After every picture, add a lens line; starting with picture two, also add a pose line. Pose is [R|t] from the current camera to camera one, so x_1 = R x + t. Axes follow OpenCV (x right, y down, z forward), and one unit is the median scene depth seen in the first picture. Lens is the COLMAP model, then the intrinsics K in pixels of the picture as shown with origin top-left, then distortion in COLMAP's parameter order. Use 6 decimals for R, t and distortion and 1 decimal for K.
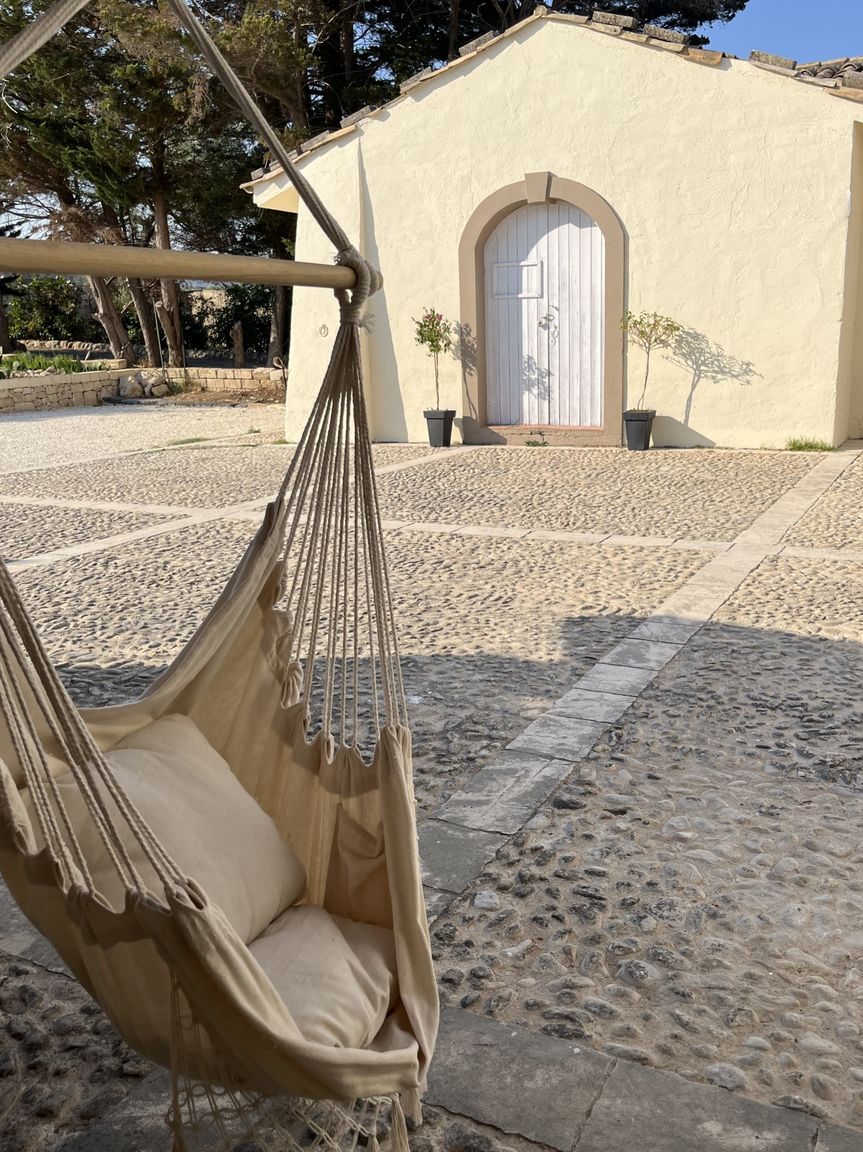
lens RADIAL K [[976.9, 0, 431.5], [0, 976.9, 576.0], [0, 0, 1]] dist [0.036033, 0.001483]
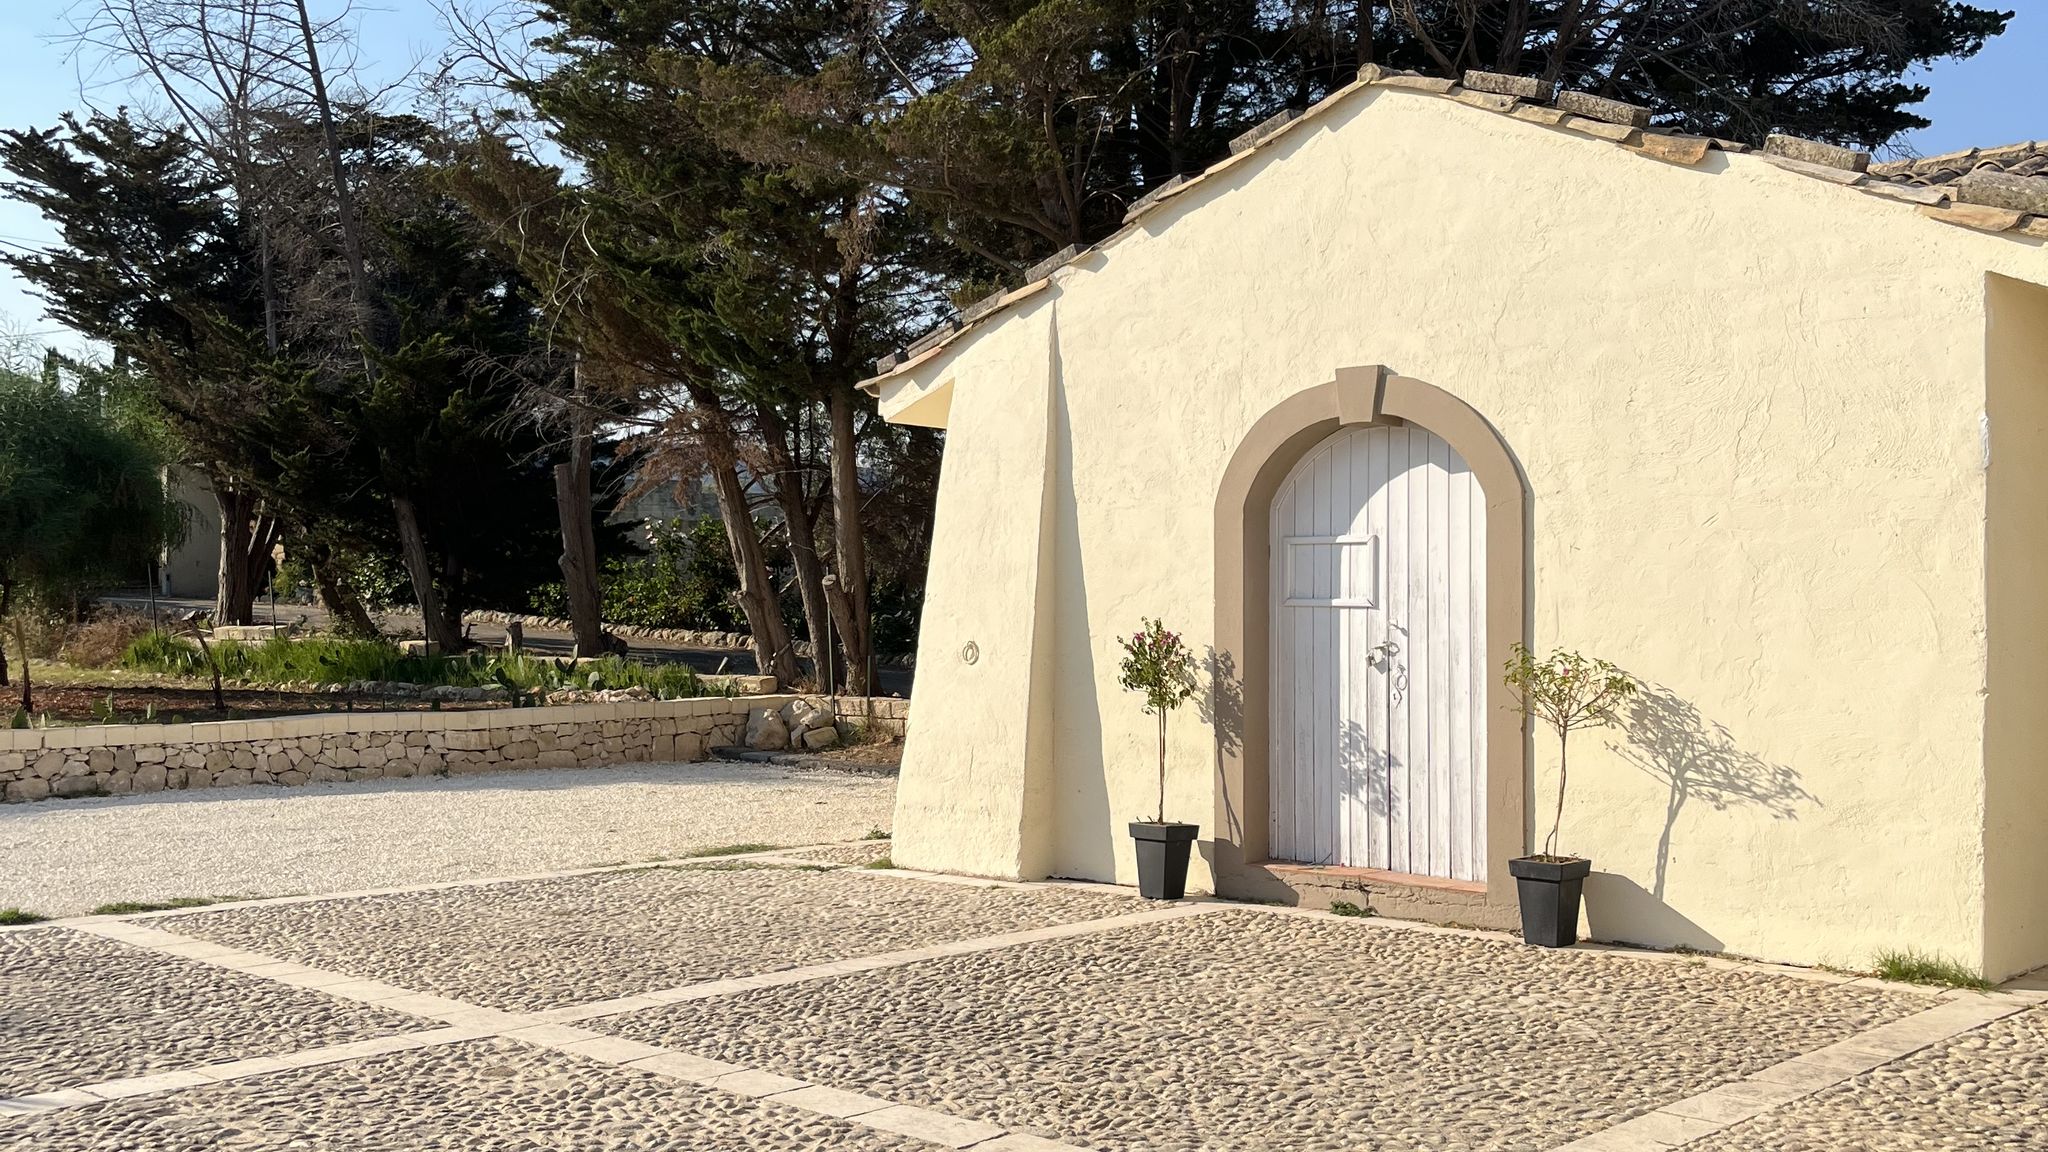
lens RADIAL K [[1982.6, 0, 1023.5], [0, 1982.6, 665.5], [0, 0, 1]] dist [0.146776, -0.311287]
pose [[0.964908, 0.040772, -0.259405, 0.203032], [-0.096603, 0.973710, -0.206293, -0.038503], [0.244174, 0.224113, 0.943479, 0.042495]]
